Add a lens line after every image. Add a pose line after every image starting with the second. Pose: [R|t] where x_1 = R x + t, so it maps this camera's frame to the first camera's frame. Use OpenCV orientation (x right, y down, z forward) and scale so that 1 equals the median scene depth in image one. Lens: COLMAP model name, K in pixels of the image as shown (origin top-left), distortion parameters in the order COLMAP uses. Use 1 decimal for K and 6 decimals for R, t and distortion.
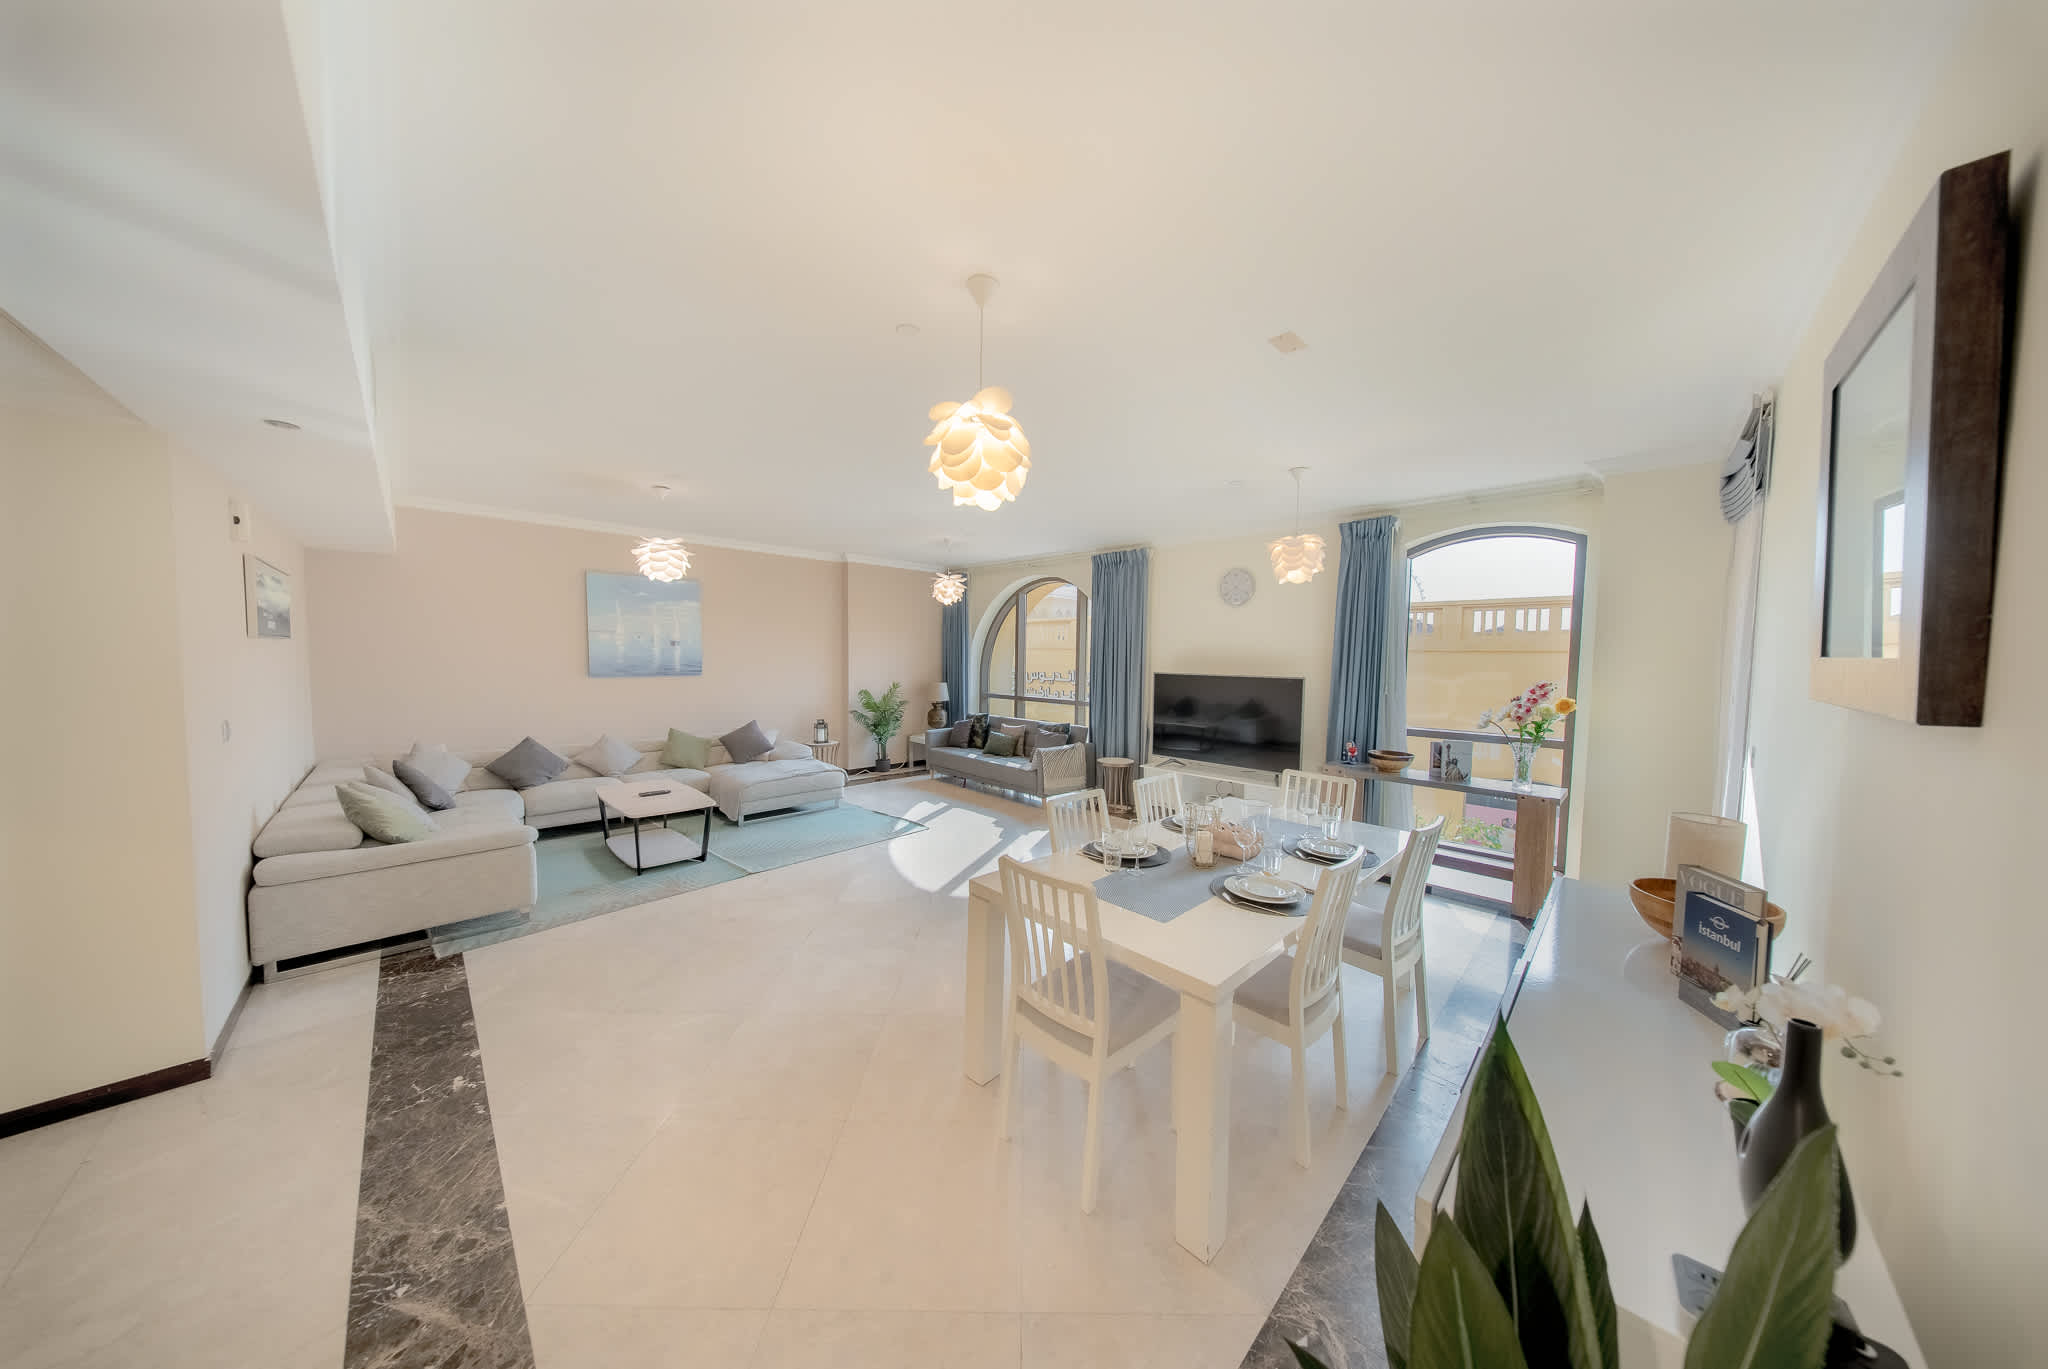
lens RADIAL K [[608.8, 0, 1028.6], [0, 608.8, 688.8], [0, 0, 1]] dist [0.005731, -0.002119]
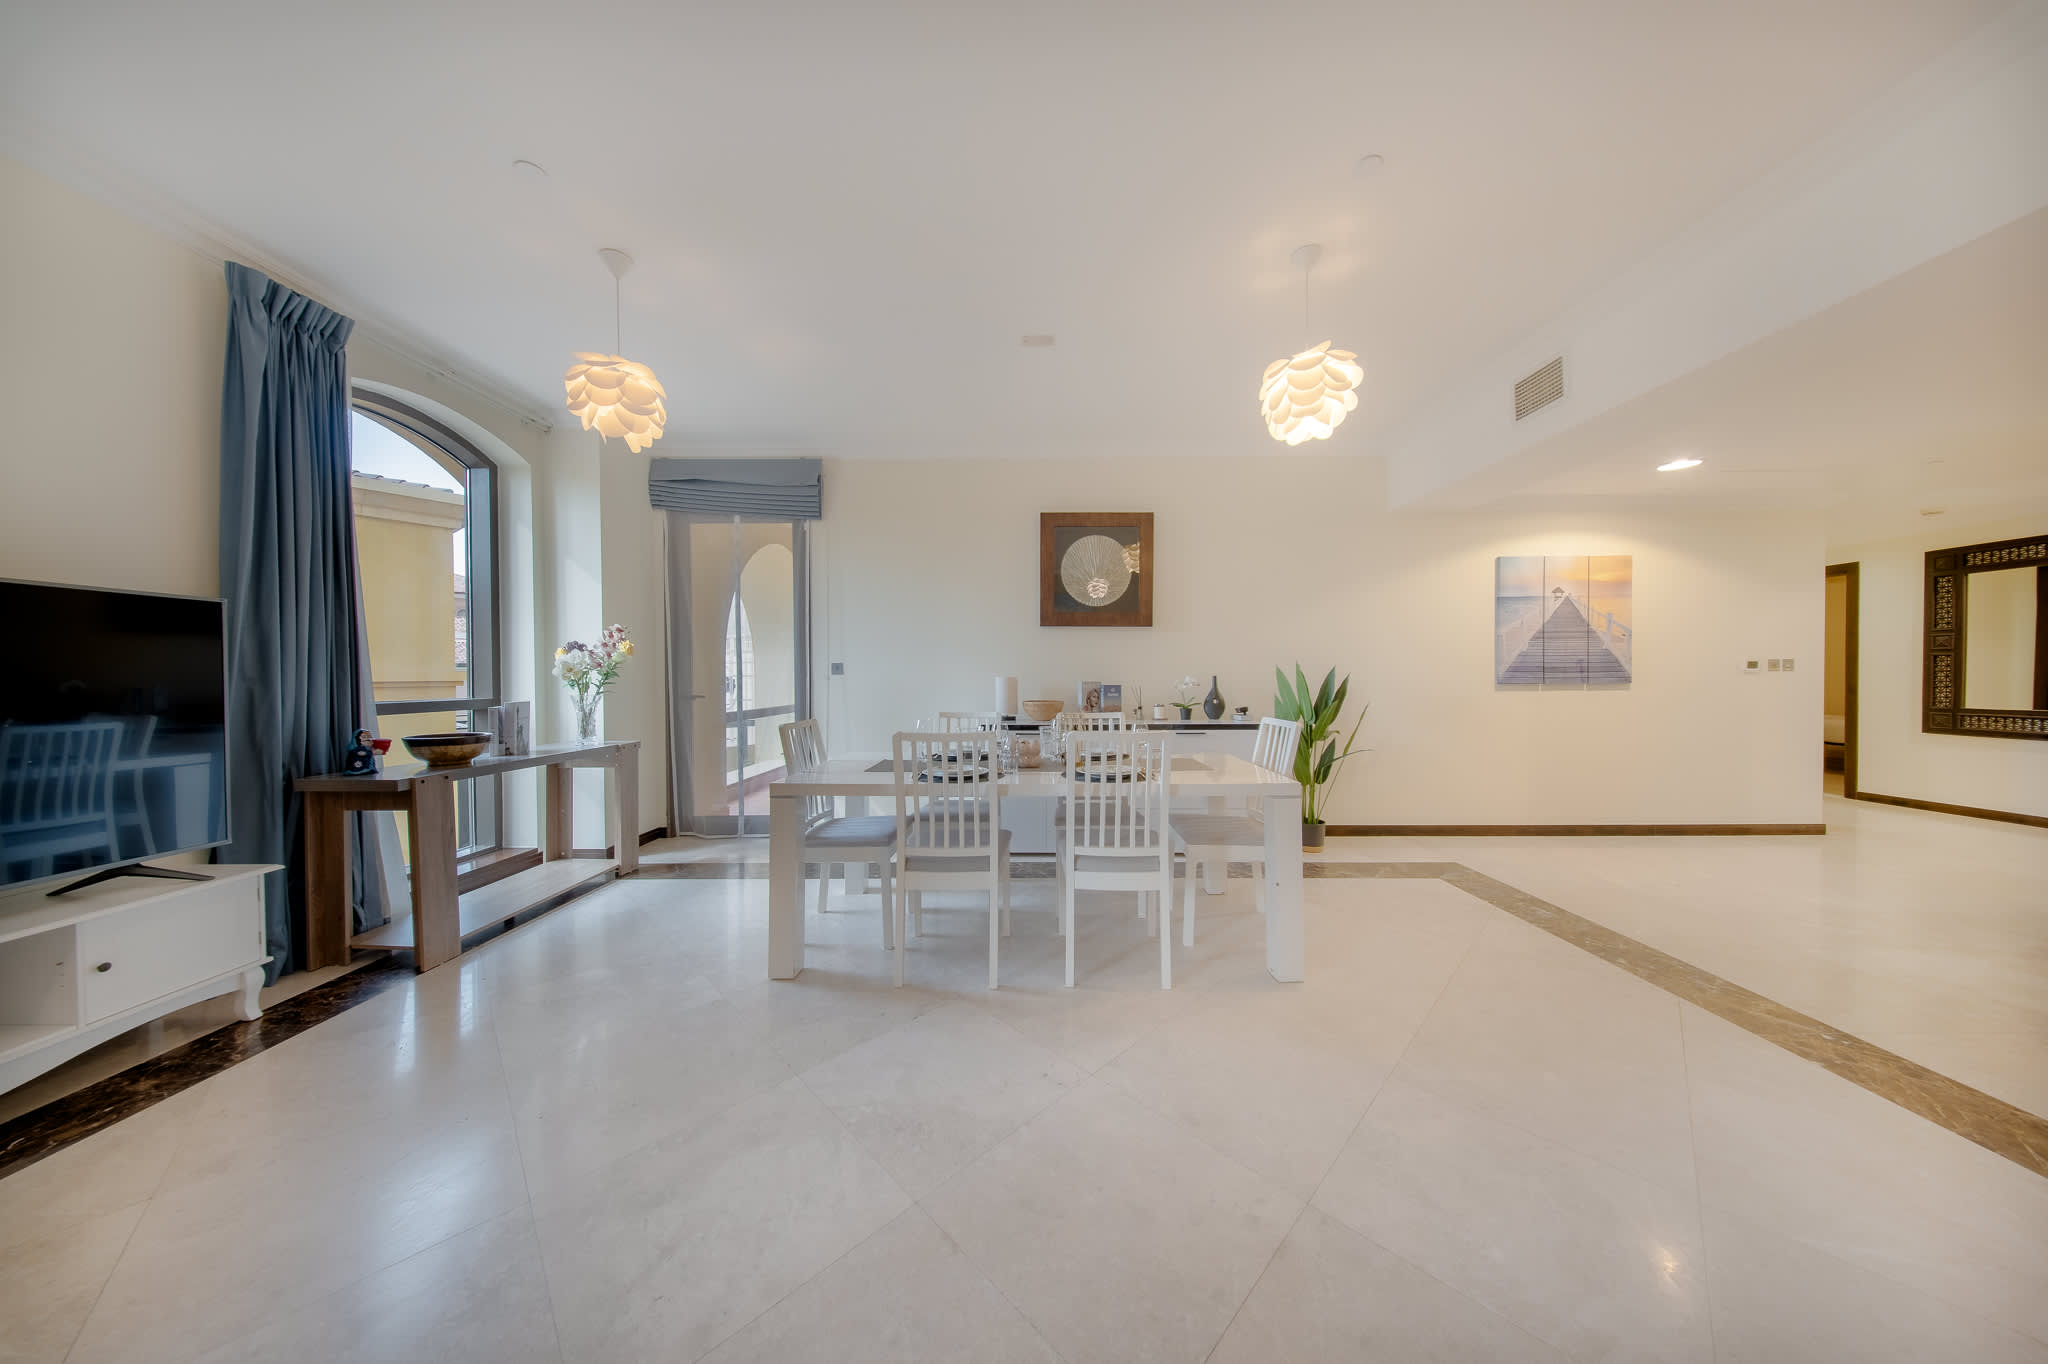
lens RADIAL K [[605.0, 0, 1025.9], [0, 605.0, 686.3], [0, 0, 1]] dist [0.001579, 0.000021]
pose [[-0.700568, -0.020451, 0.713293, -0.201430], [0.034911, 0.997410, 0.062886, 0.030525], [-0.712731, 0.068958, -0.698039, 0.827165]]
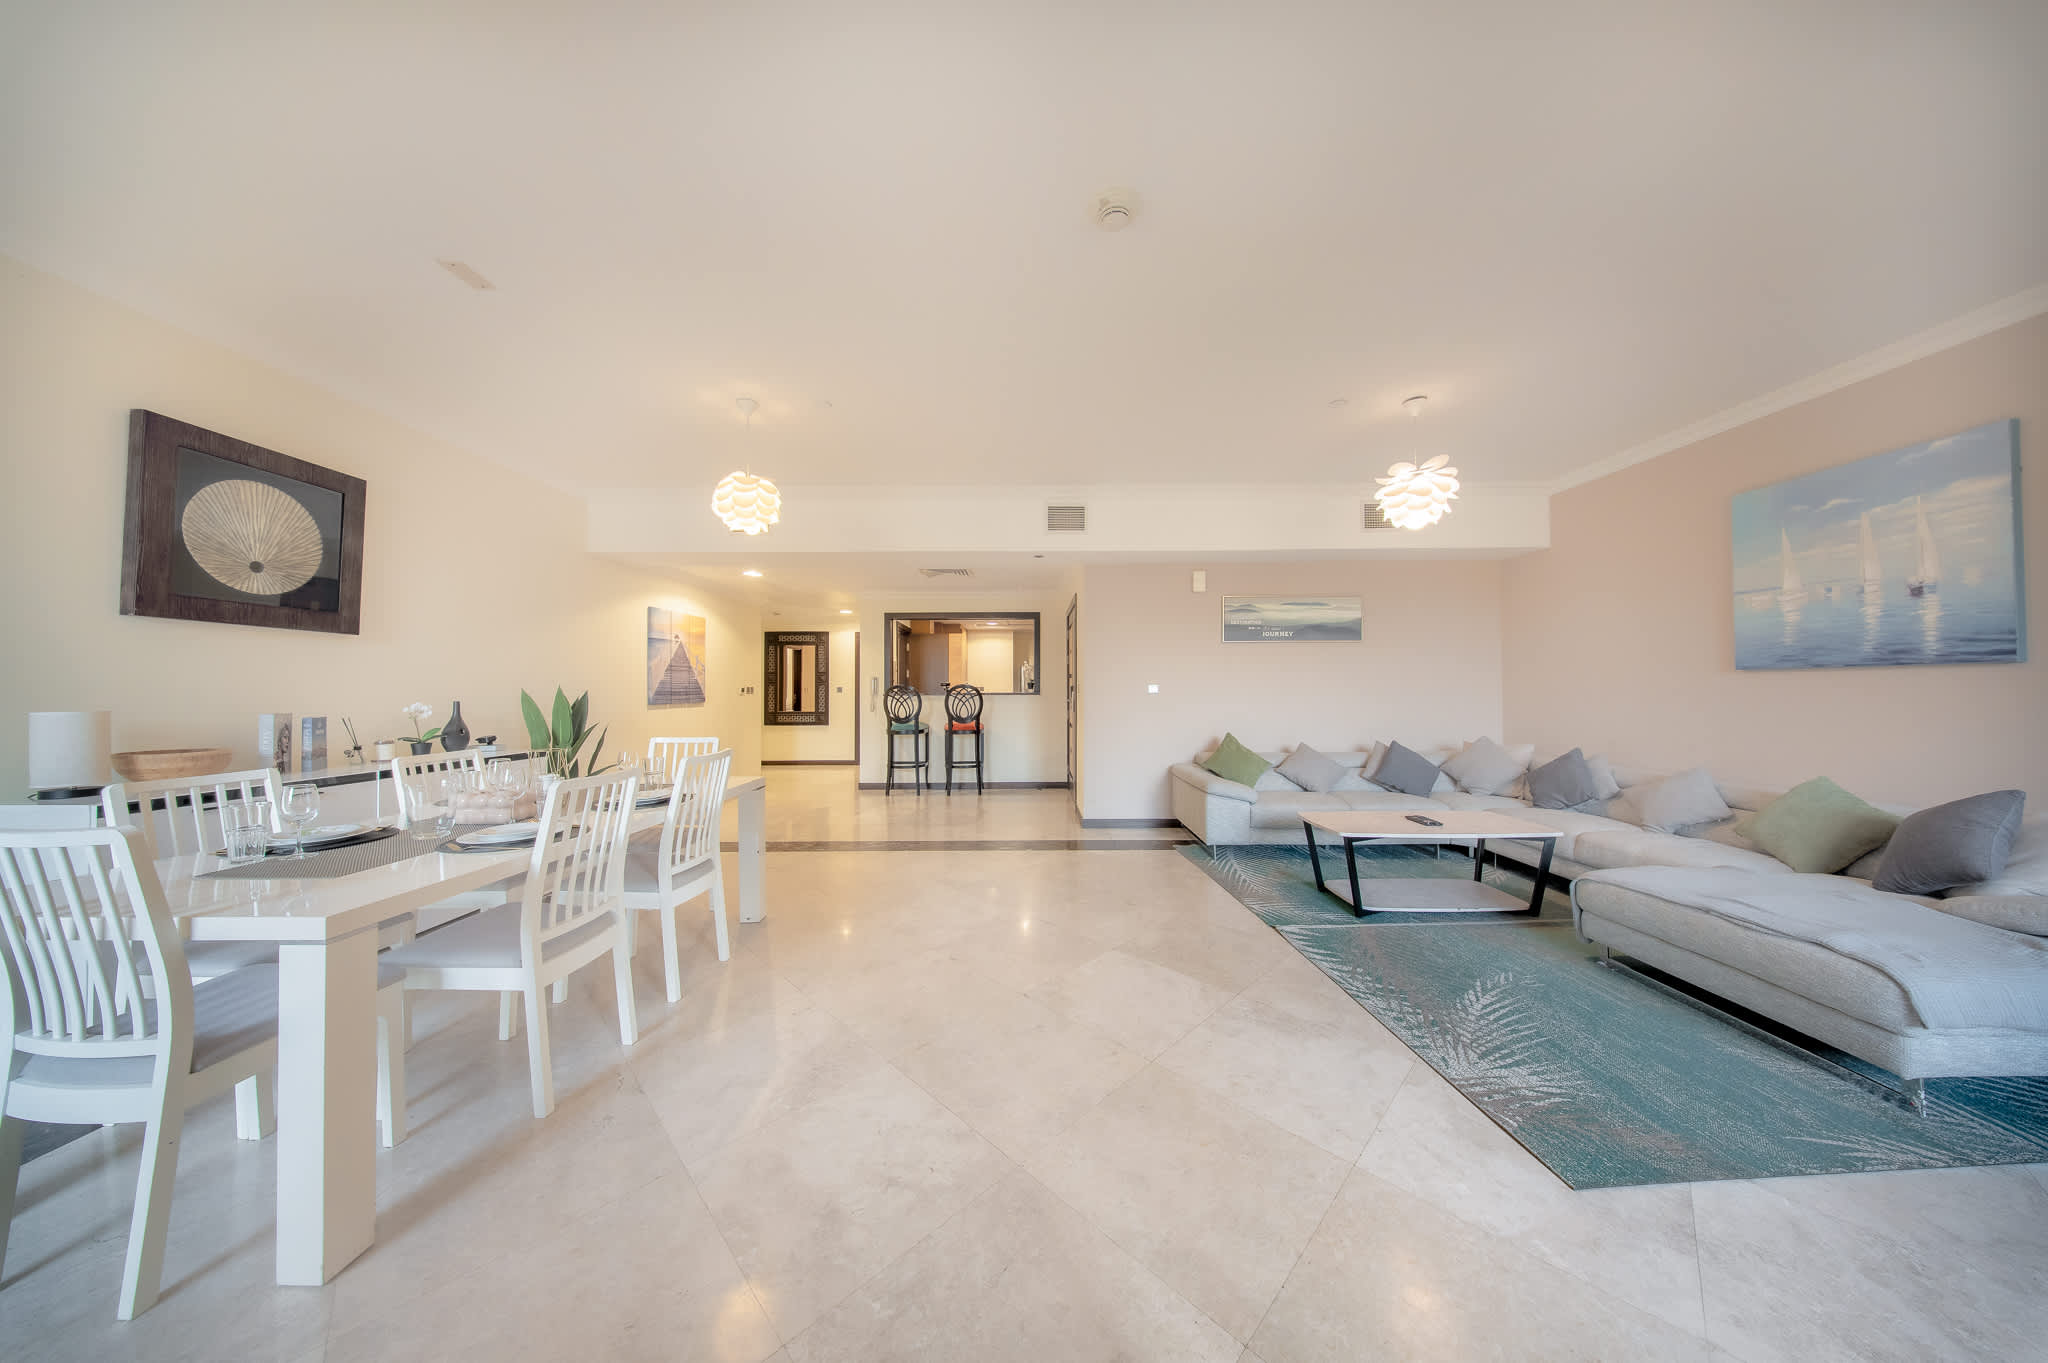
lens RADIAL K [[601.1, 0, 1029.4], [0, 601.1, 680.8], [0, 0, 1]] dist [-0.005173, -0.000098]
pose [[-0.706907, -0.021167, -0.706990, 0.191082], [-0.045519, 0.998842, 0.015609, 0.013741], [0.705841, 0.043216, -0.707051, 1.003103]]
